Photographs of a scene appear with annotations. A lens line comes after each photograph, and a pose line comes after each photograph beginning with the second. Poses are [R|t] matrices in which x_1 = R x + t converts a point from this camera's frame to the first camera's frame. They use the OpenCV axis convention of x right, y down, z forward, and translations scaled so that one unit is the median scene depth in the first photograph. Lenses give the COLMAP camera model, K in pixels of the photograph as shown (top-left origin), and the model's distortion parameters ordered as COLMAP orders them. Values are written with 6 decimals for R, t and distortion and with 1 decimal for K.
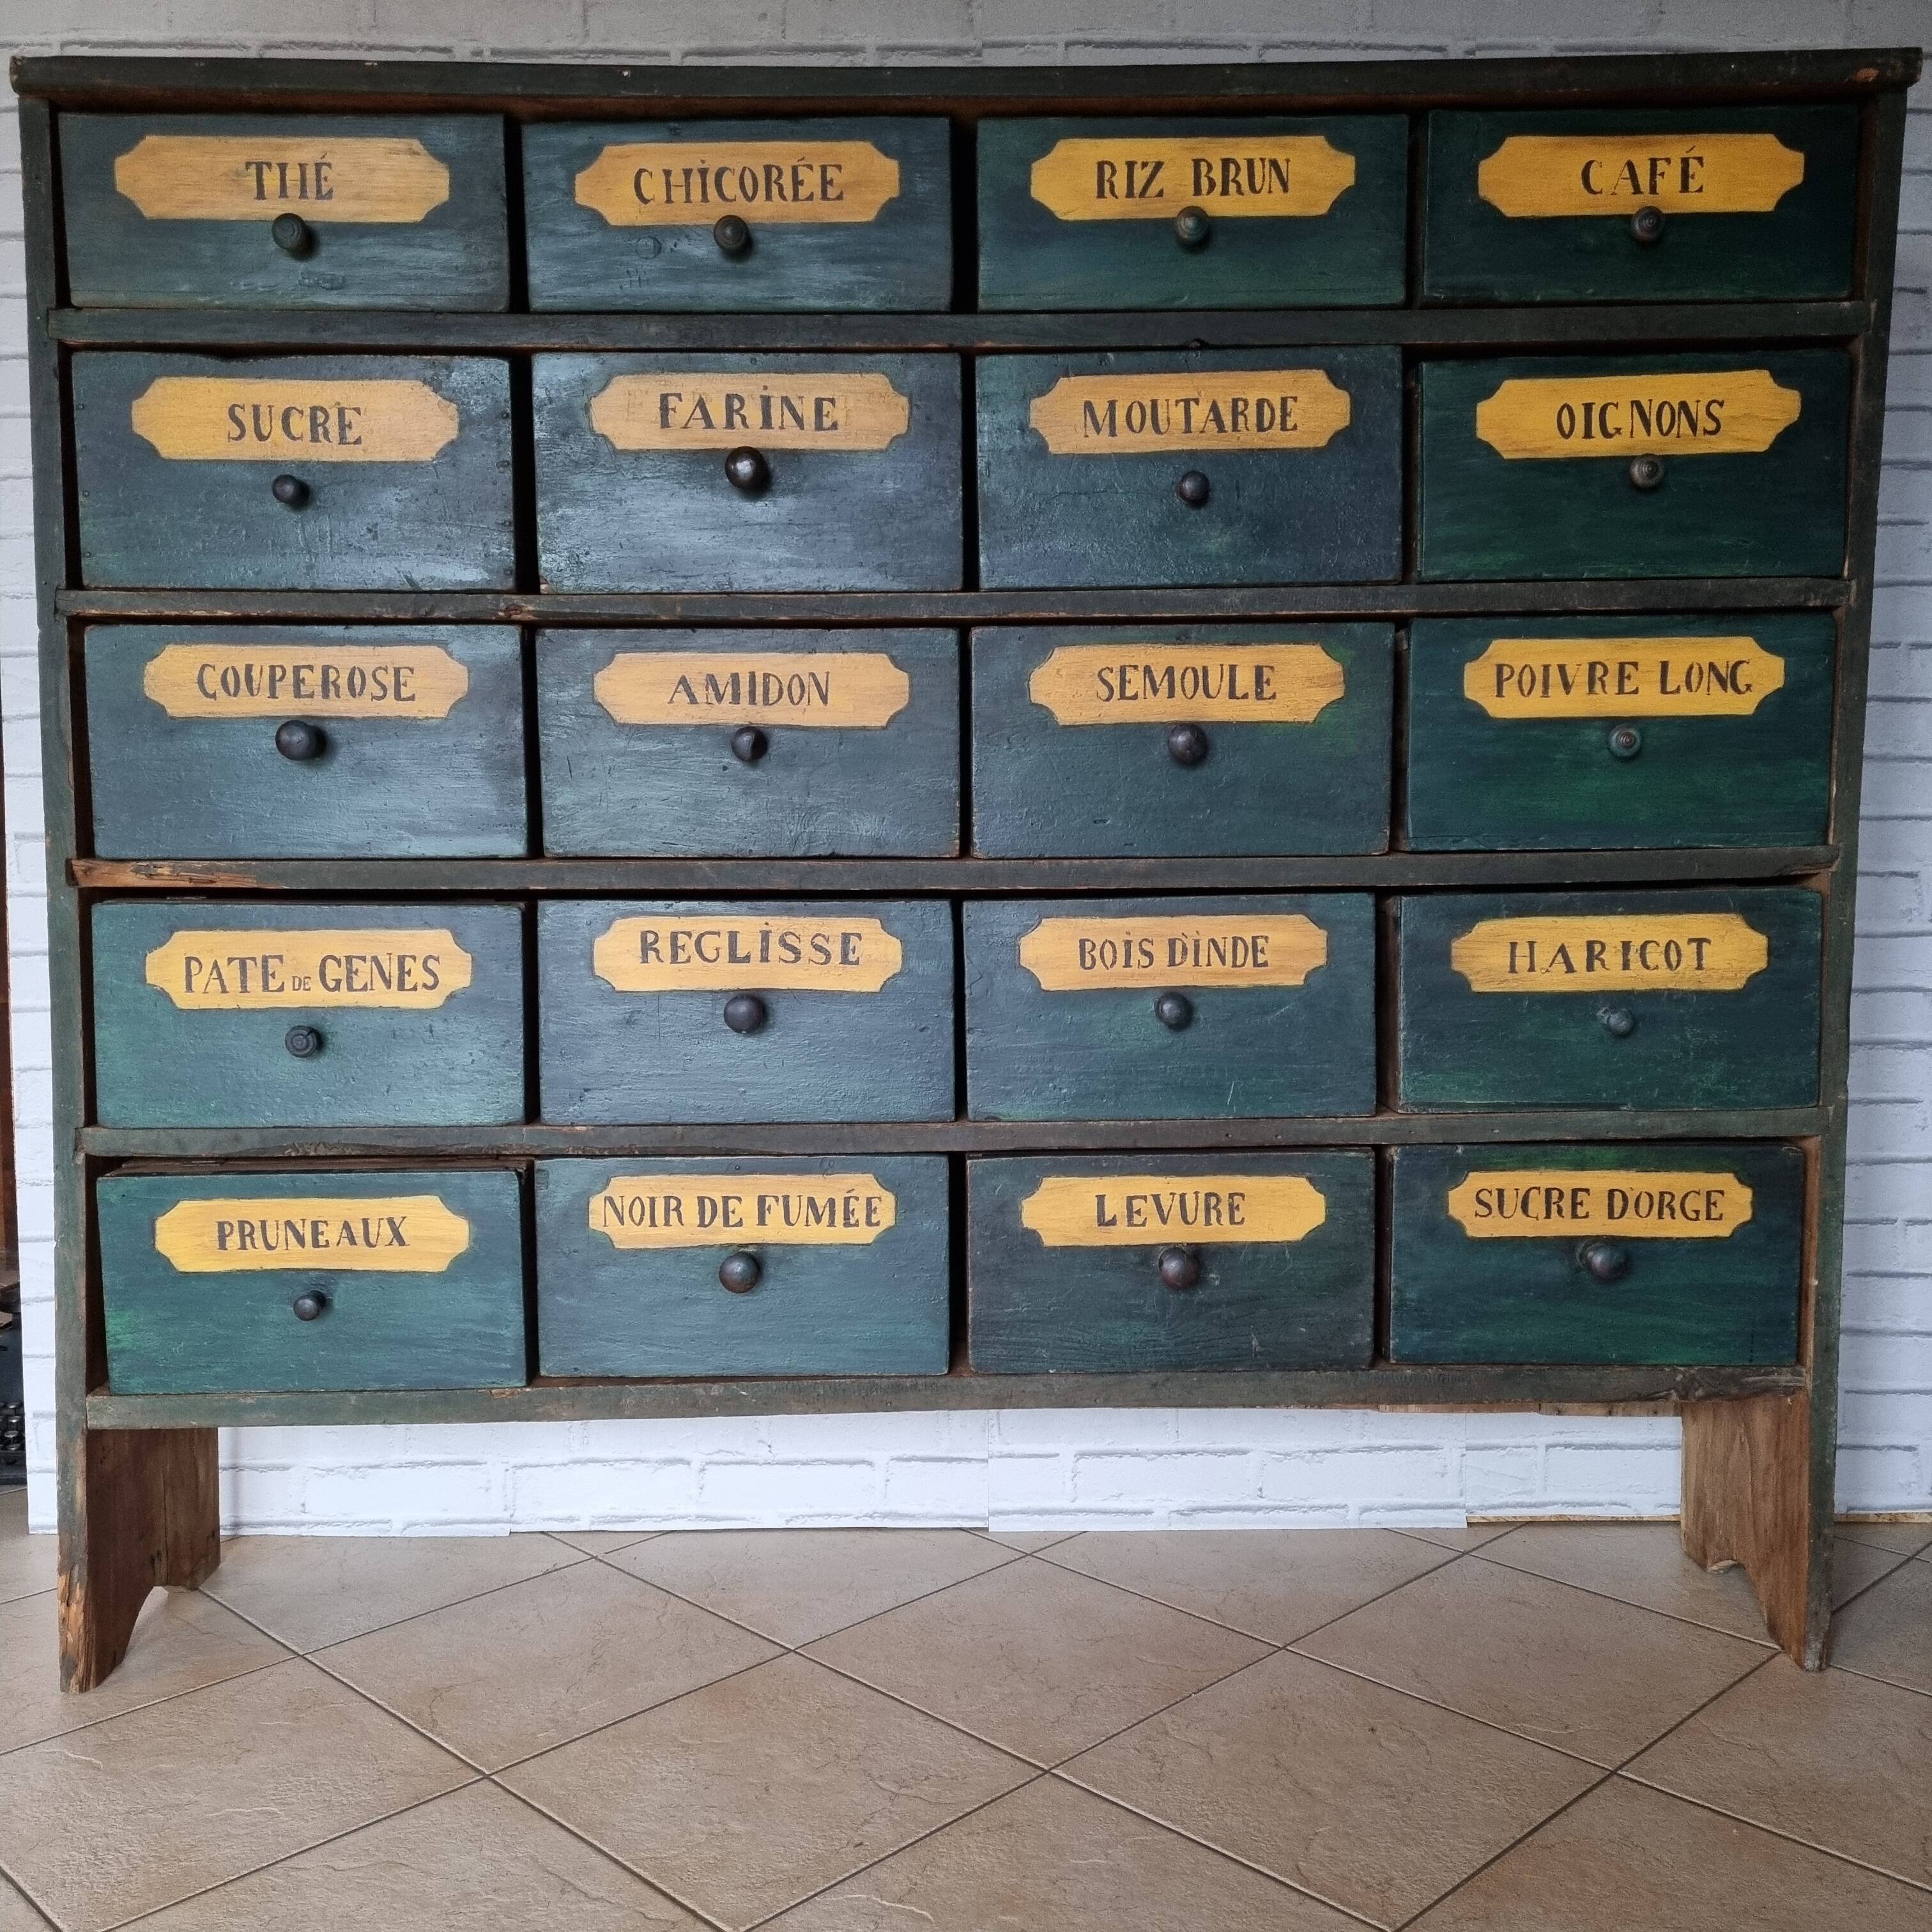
lens RADIAL K [[1965.6, 0, 965.6], [0, 1965.6, 953.1], [0, 0, 1]] dist [0.085830, -0.004230]
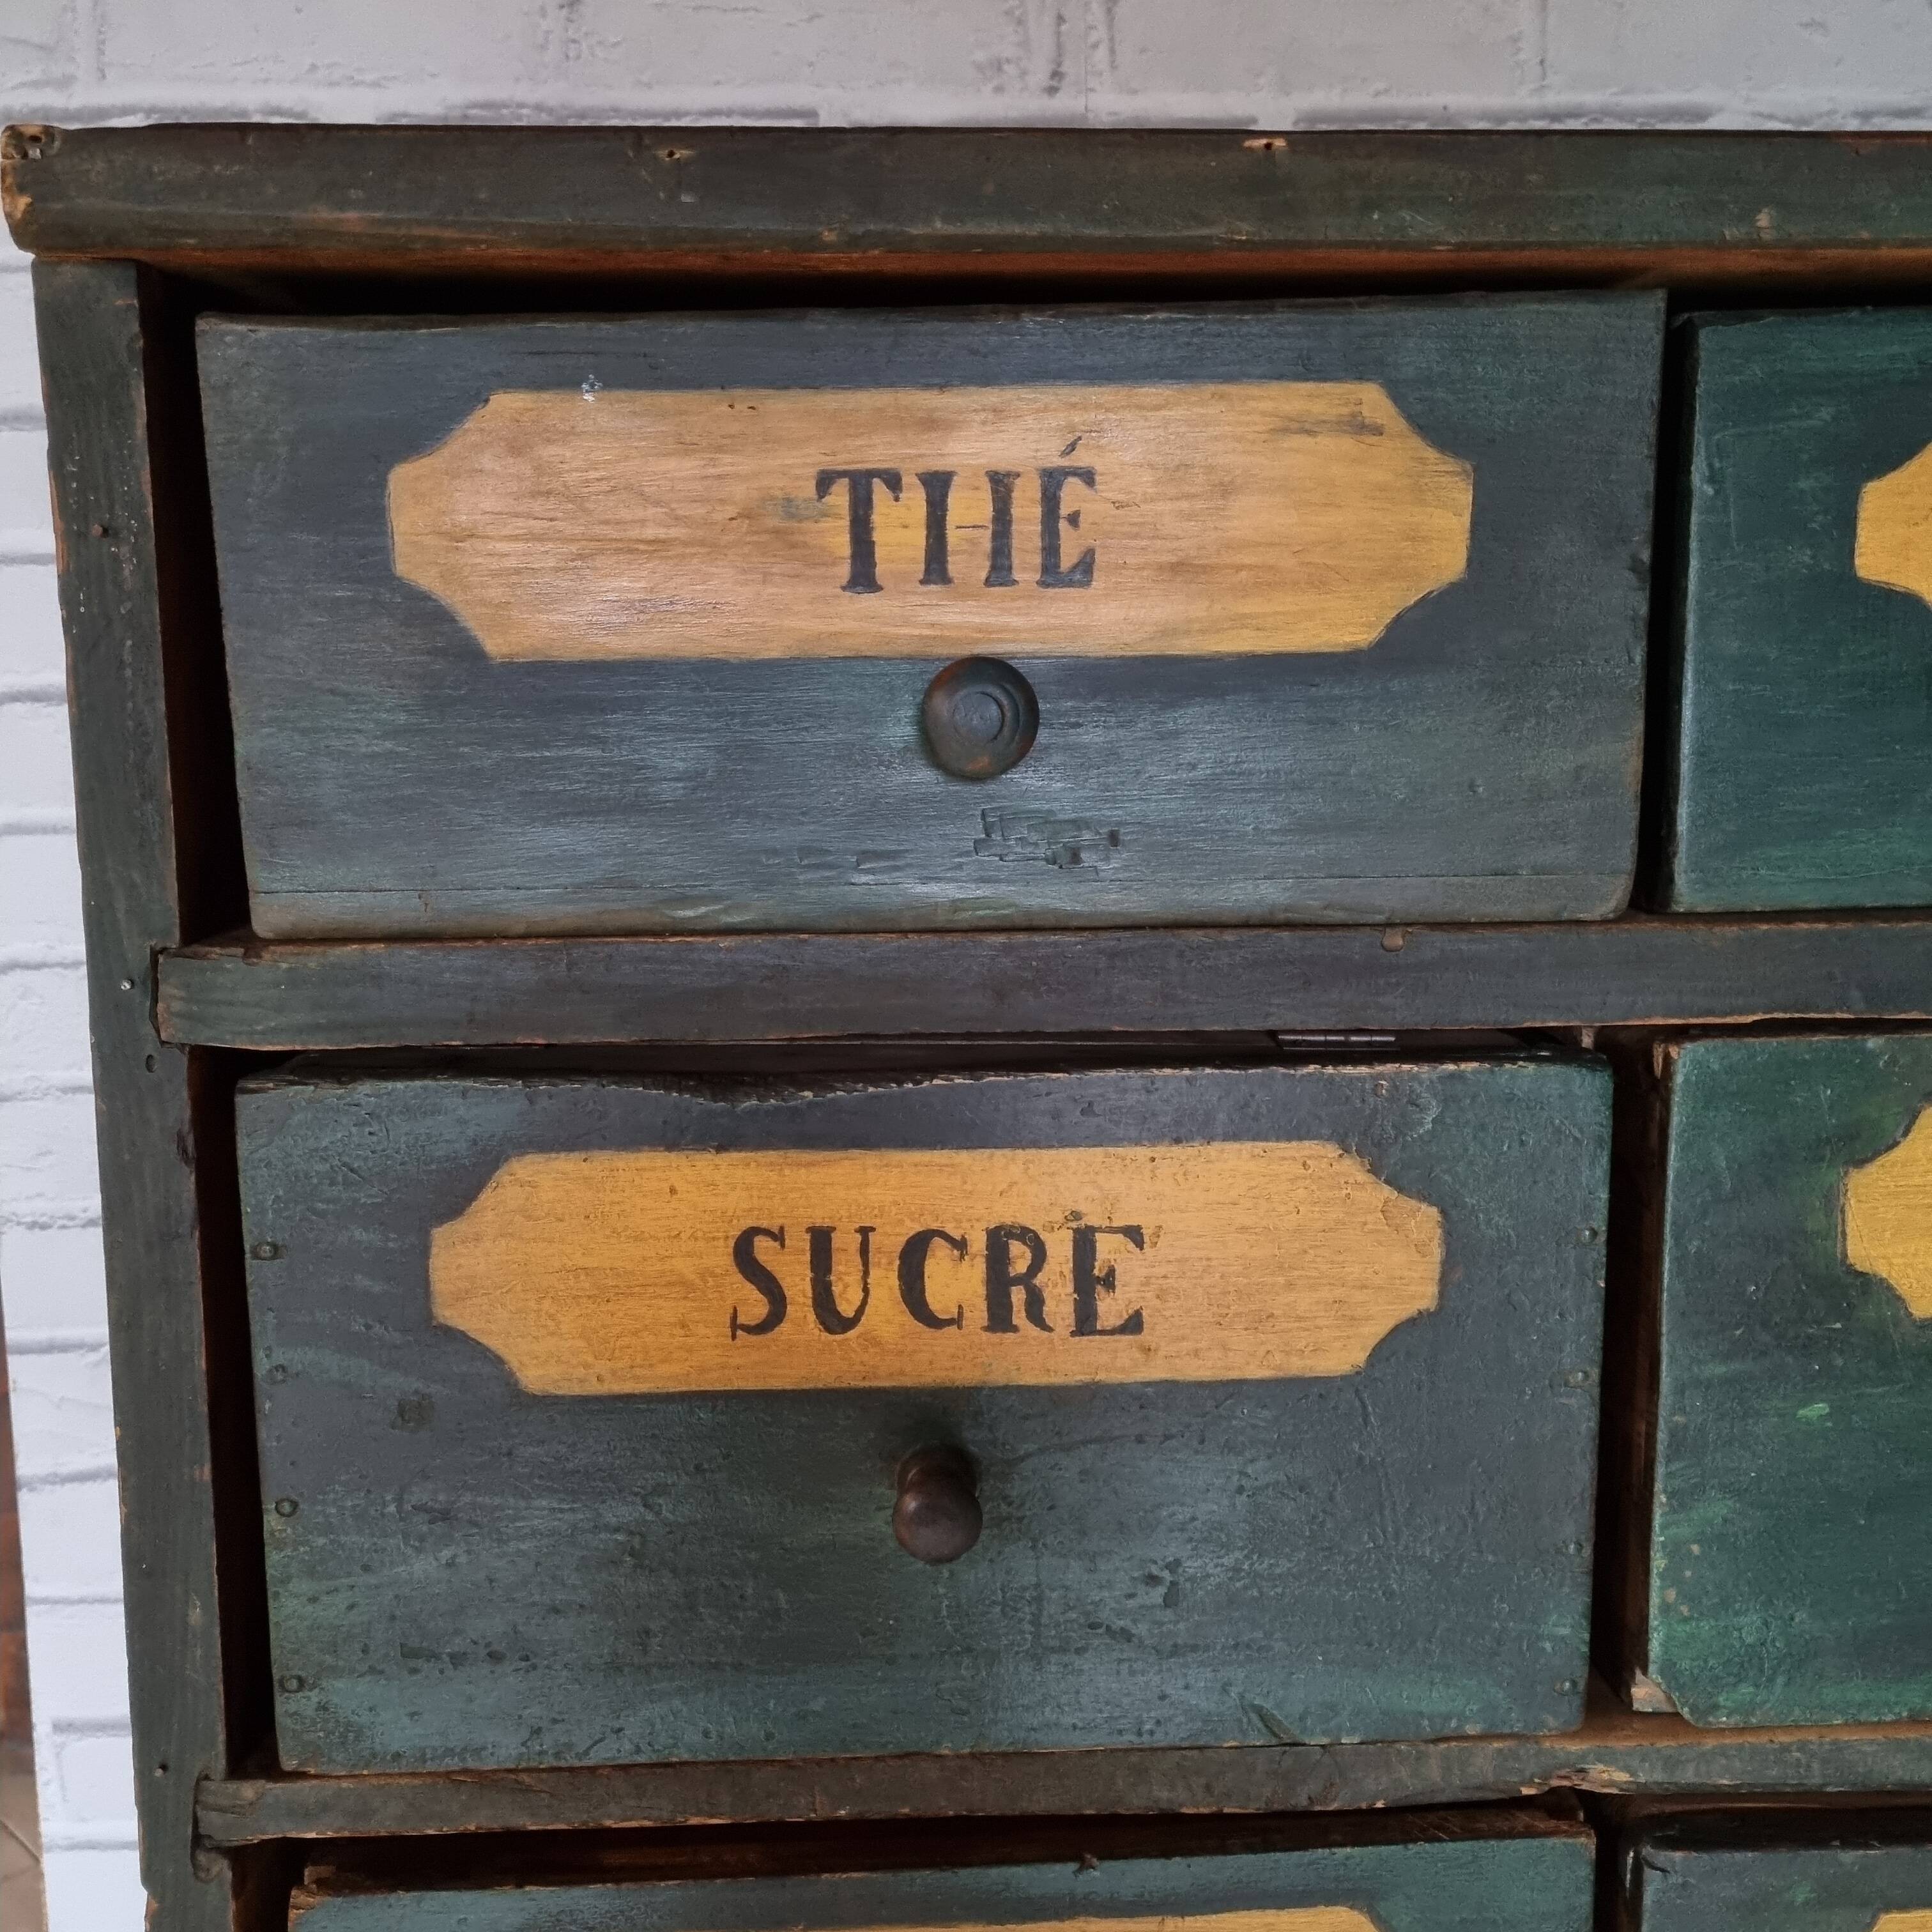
lens RADIAL K [[1815.7, 0, 974.8], [0, 1815.7, 949.0], [0, 0, 1]] dist [0.037391, -0.025206]
pose [[0.999282, -0.004489, 0.037633, -0.340870], [0.001163, 0.996125, 0.087943, -0.342531], [-0.037882, -0.087836, 0.995414, 0.717120]]
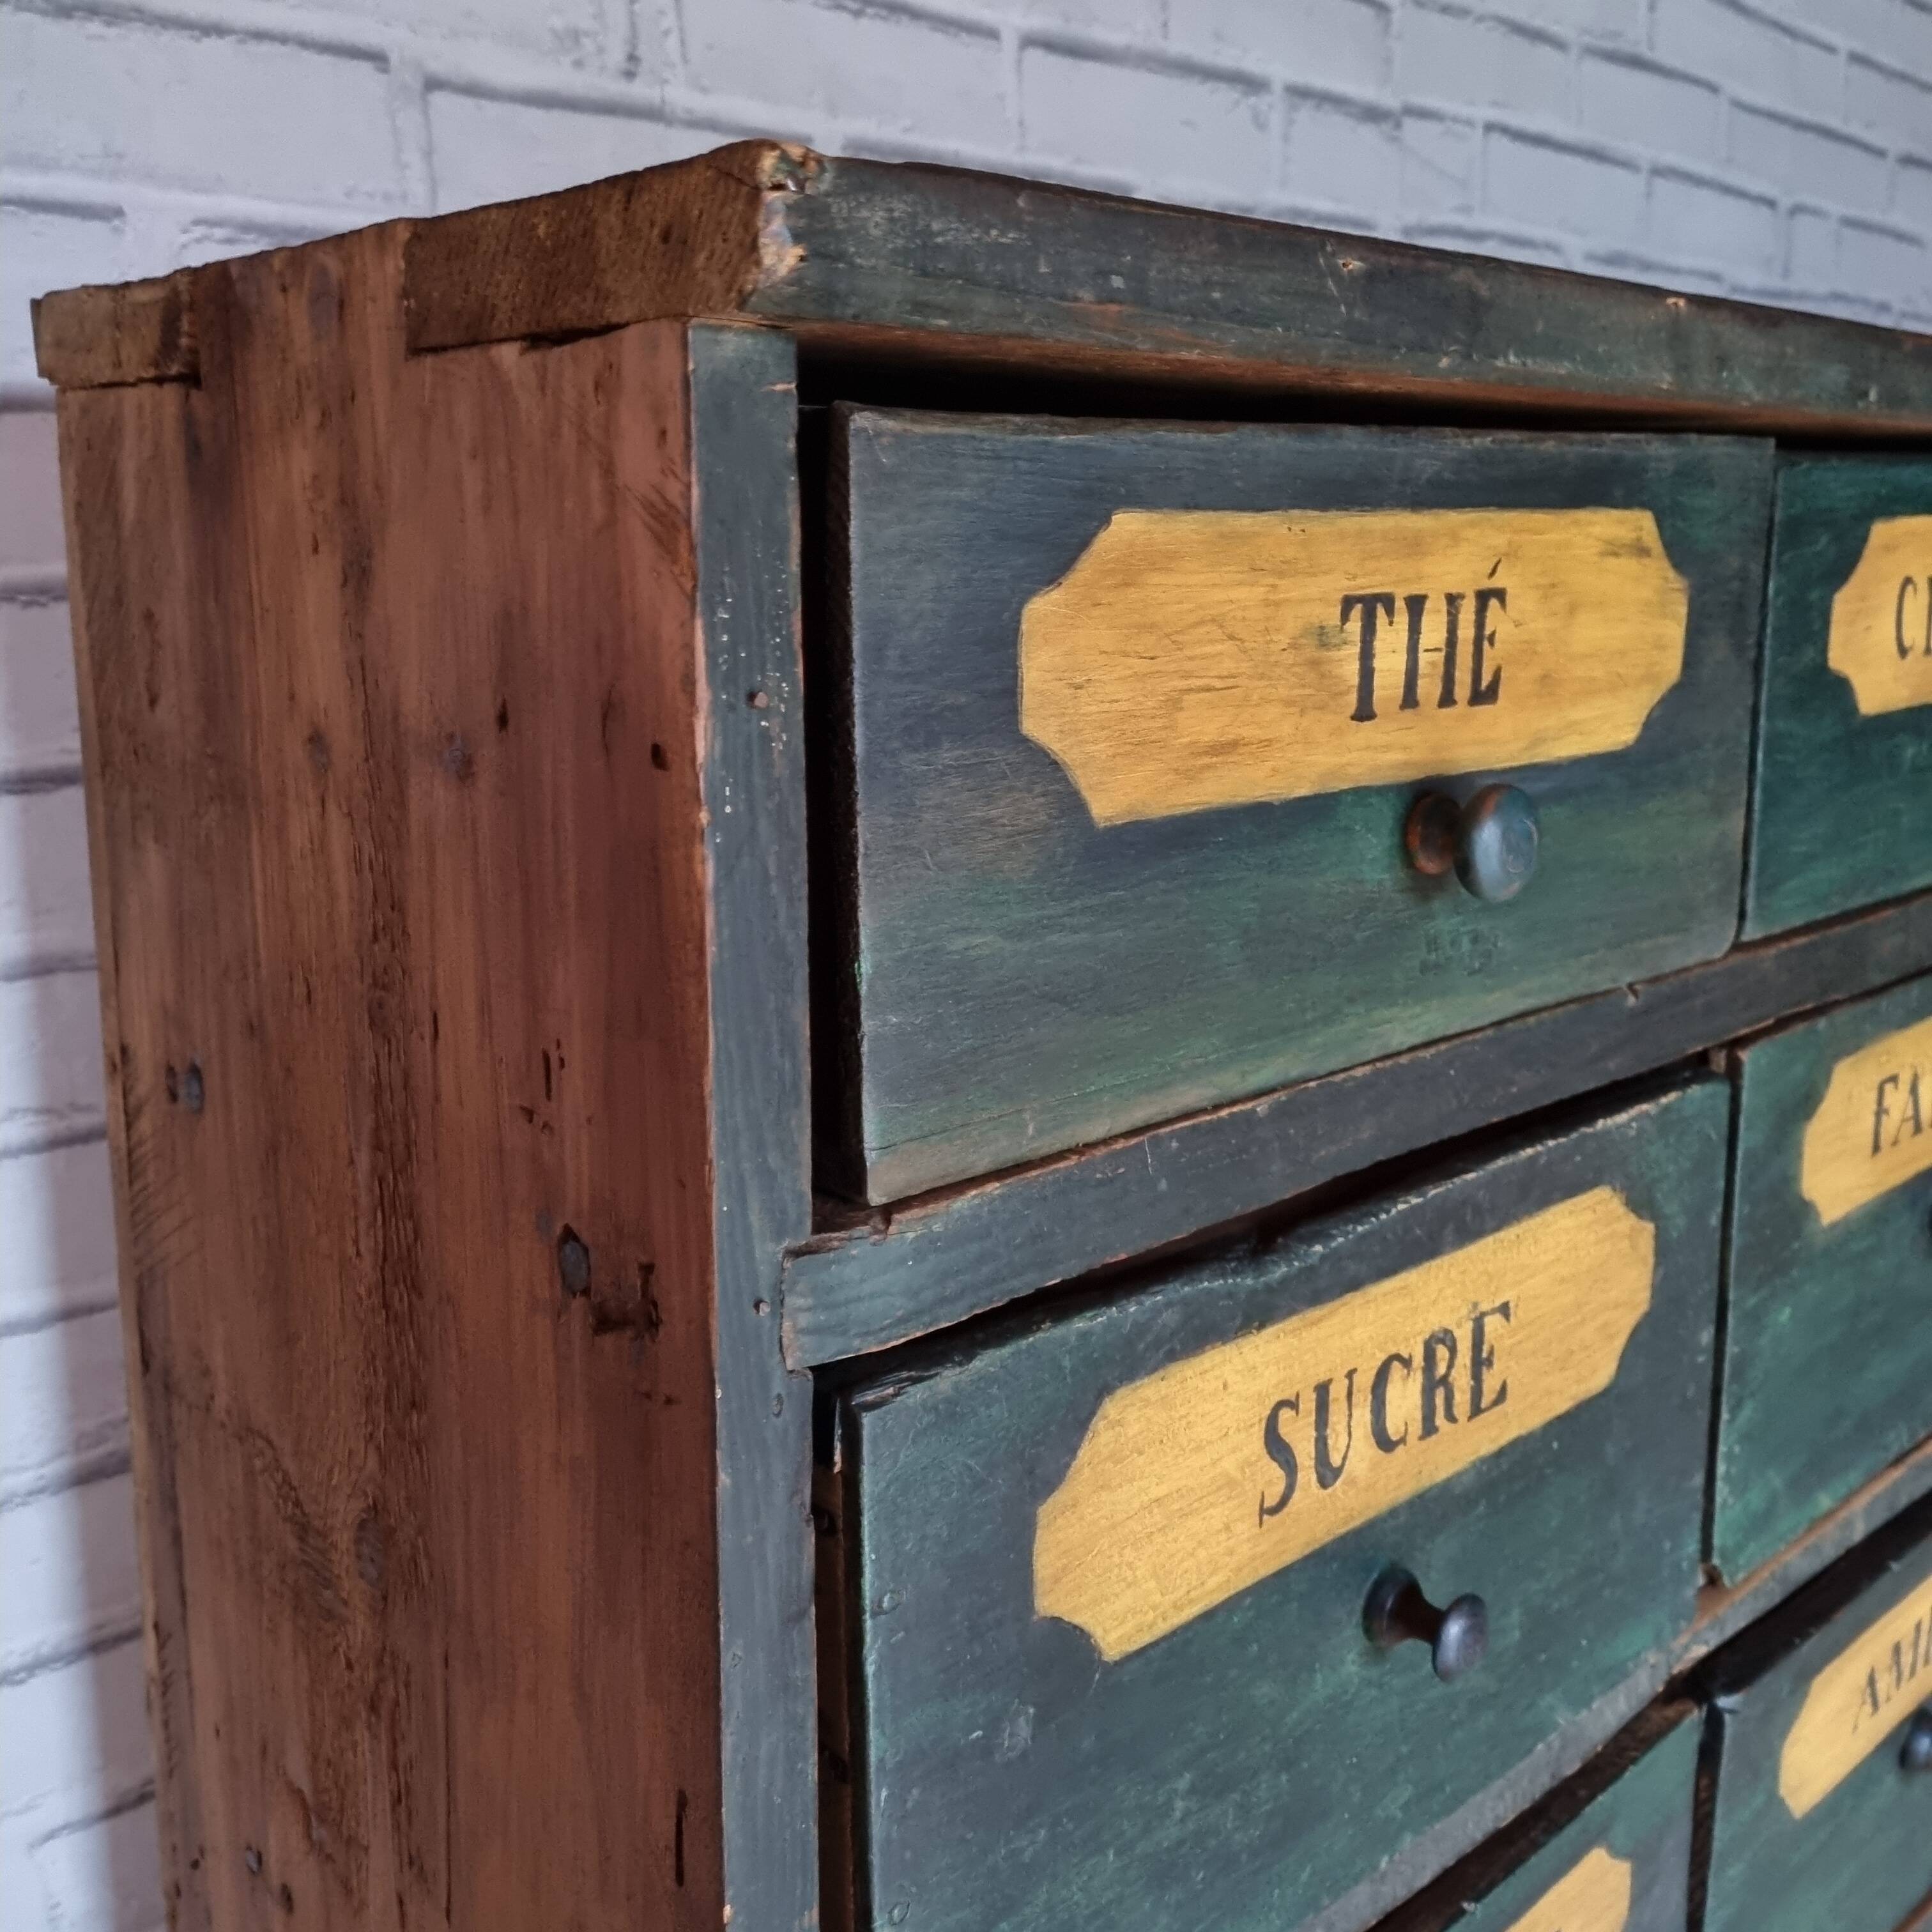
lens RADIAL K [[1927.6, 0, 1017.4], [0, 1927.6, 989.8], [0, 0, 1]] dist [0.037864, -0.027778]
pose [[0.733843, -0.143956, 0.663891, -0.571547], [0.068201, 0.987964, 0.138839, -0.375226], [-0.675887, -0.056608, 0.734828, 0.820124]]
